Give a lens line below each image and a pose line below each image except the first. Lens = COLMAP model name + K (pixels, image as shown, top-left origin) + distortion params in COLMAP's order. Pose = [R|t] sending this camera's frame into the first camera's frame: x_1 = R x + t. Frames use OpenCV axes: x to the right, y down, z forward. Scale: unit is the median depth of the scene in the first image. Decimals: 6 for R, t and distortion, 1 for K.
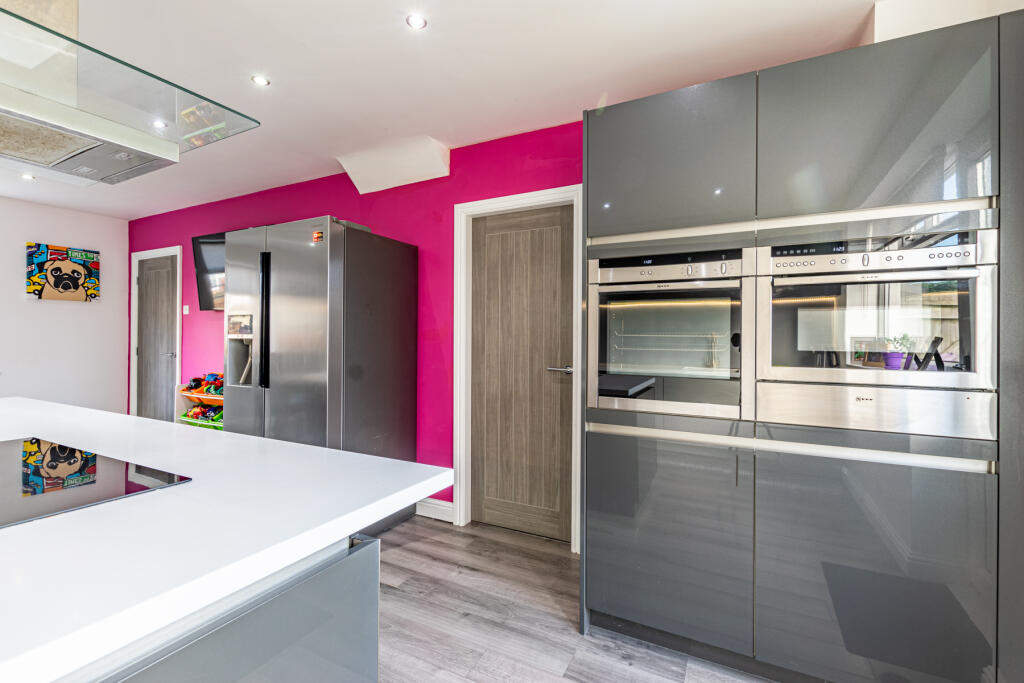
lens RADIAL K [[442.7, 0, 514.8], [0, 442.7, 337.3], [0, 0, 1]] dist [0.000537, 0.000011]
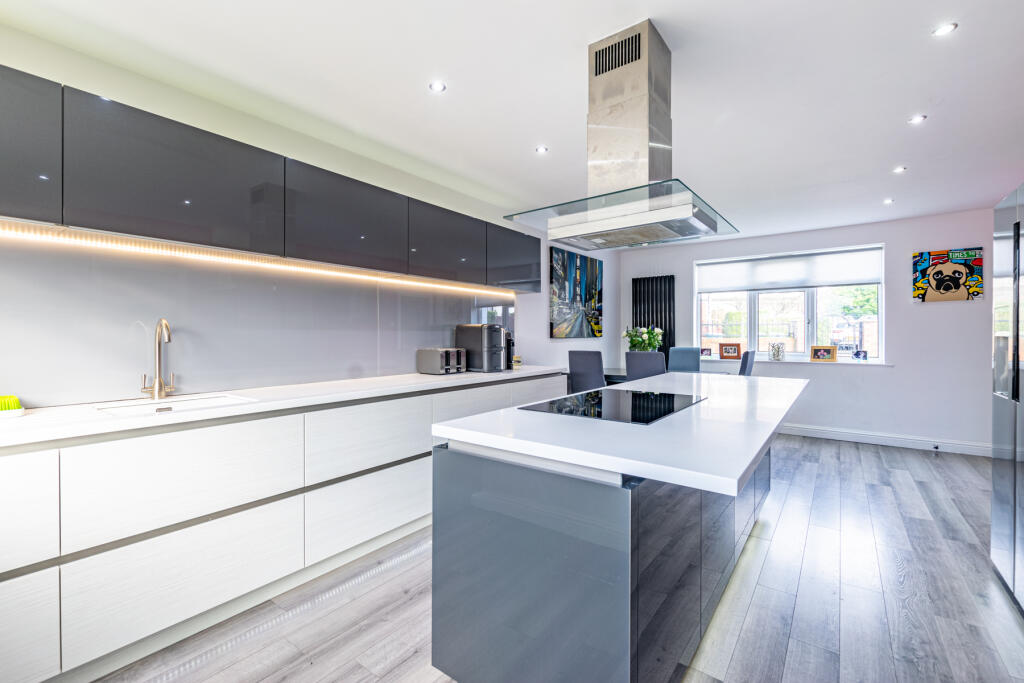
lens RADIAL K [[442.7, 0, 514.8], [0, 442.7, 337.3], [0, 0, 1]] dist [0.000537, 0.000011]
pose [[-0.155143, -0.001605, -0.987891, 0.182531], [0.002721, 0.999994, -0.002052, 0.002015], [0.987888, -0.003007, -0.155138, 0.156452]]
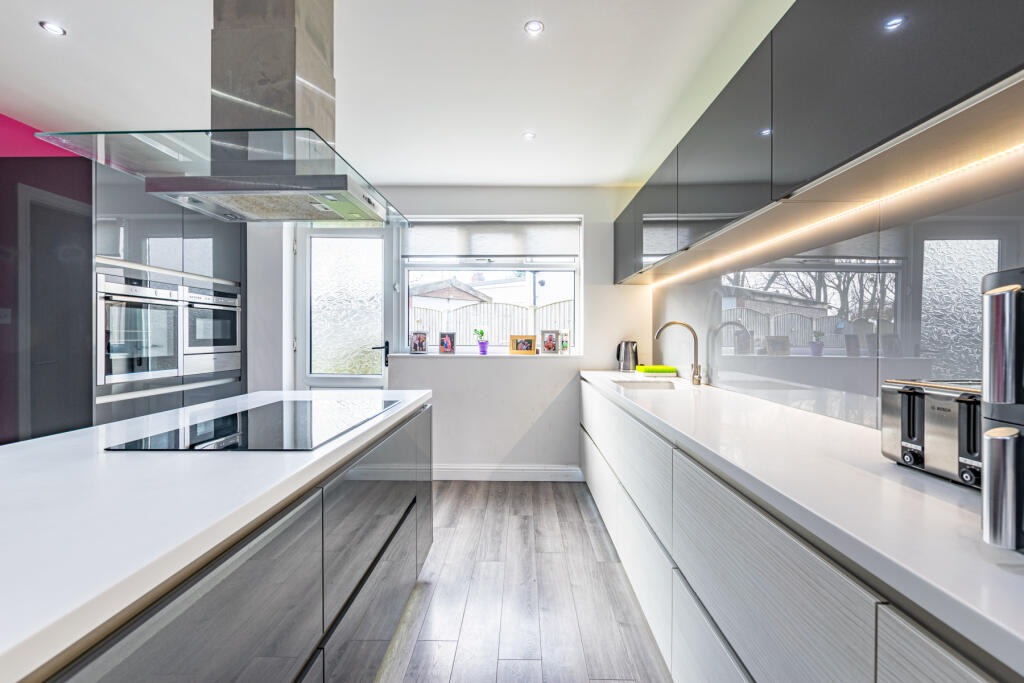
lens RADIAL K [[442.7, 0, 514.8], [0, 442.7, 337.3], [0, 0, 1]] dist [0.000537, 0.000011]
pose [[-0.455656, -0.012224, 0.890072, -0.613518], [-0.008260, 0.999921, 0.009504, -0.003249], [-0.890118, -0.003022, -0.455721, 0.195950]]
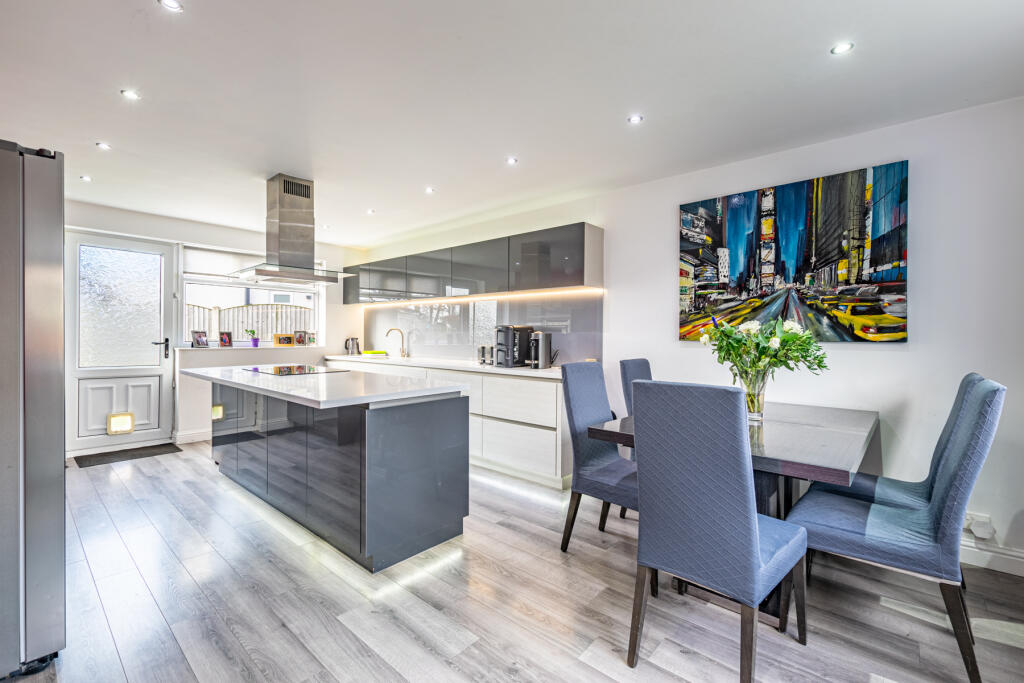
lens RADIAL K [[442.7, 0, 514.8], [0, 442.7, 337.3], [0, 0, 1]] dist [0.000537, 0.000011]
pose [[-0.970749, -0.013741, 0.239705, -0.811486], [-0.013205, 0.999905, 0.003841, -0.003126], [-0.239735, 0.000564, -0.970838, 0.854743]]
